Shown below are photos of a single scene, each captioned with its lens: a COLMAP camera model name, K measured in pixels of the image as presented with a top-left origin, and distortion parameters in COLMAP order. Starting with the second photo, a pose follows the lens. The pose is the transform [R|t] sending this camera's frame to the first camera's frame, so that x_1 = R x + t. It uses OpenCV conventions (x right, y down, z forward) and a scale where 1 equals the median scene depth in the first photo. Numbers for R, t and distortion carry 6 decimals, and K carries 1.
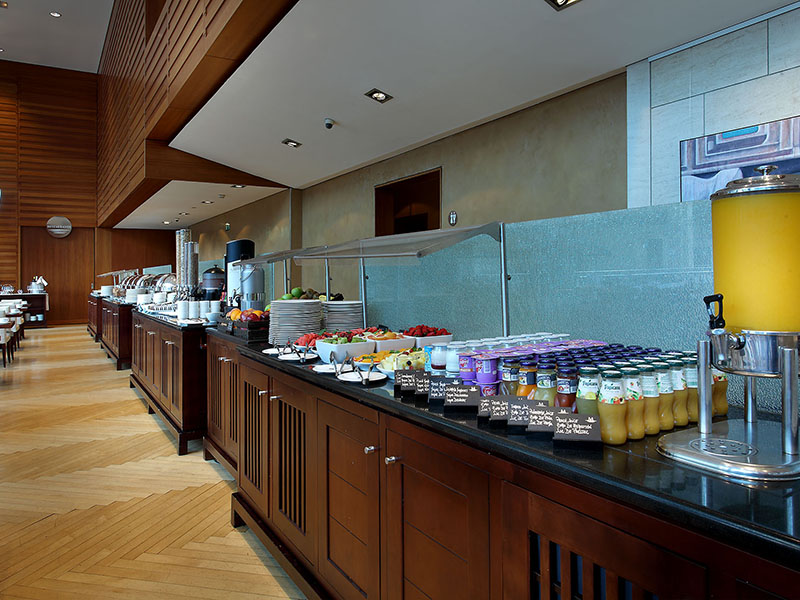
lens RADIAL K [[593.4, 0, 396.3], [0, 593.4, 308.5], [0, 0, 1]] dist [-0.008337, 0.002711]
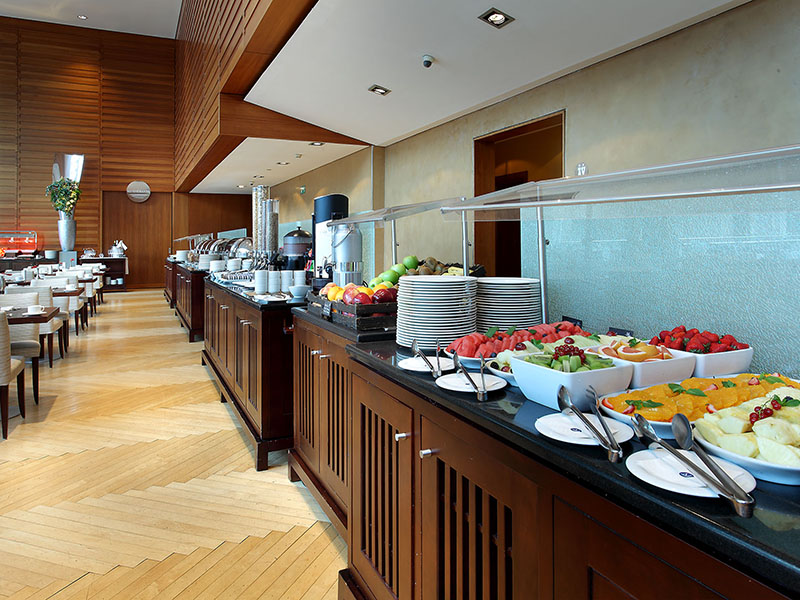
lens RADIAL K [[593.4, 0, 401.8], [0, 593.4, 295.6], [0, 0, 1]] dist [-0.008337, 0.002711]
pose [[0.994436, 0.016047, -0.104114, -0.063009], [-0.012418, 0.999296, 0.035404, -0.007200], [0.104609, -0.033914, 0.993935, 0.159036]]
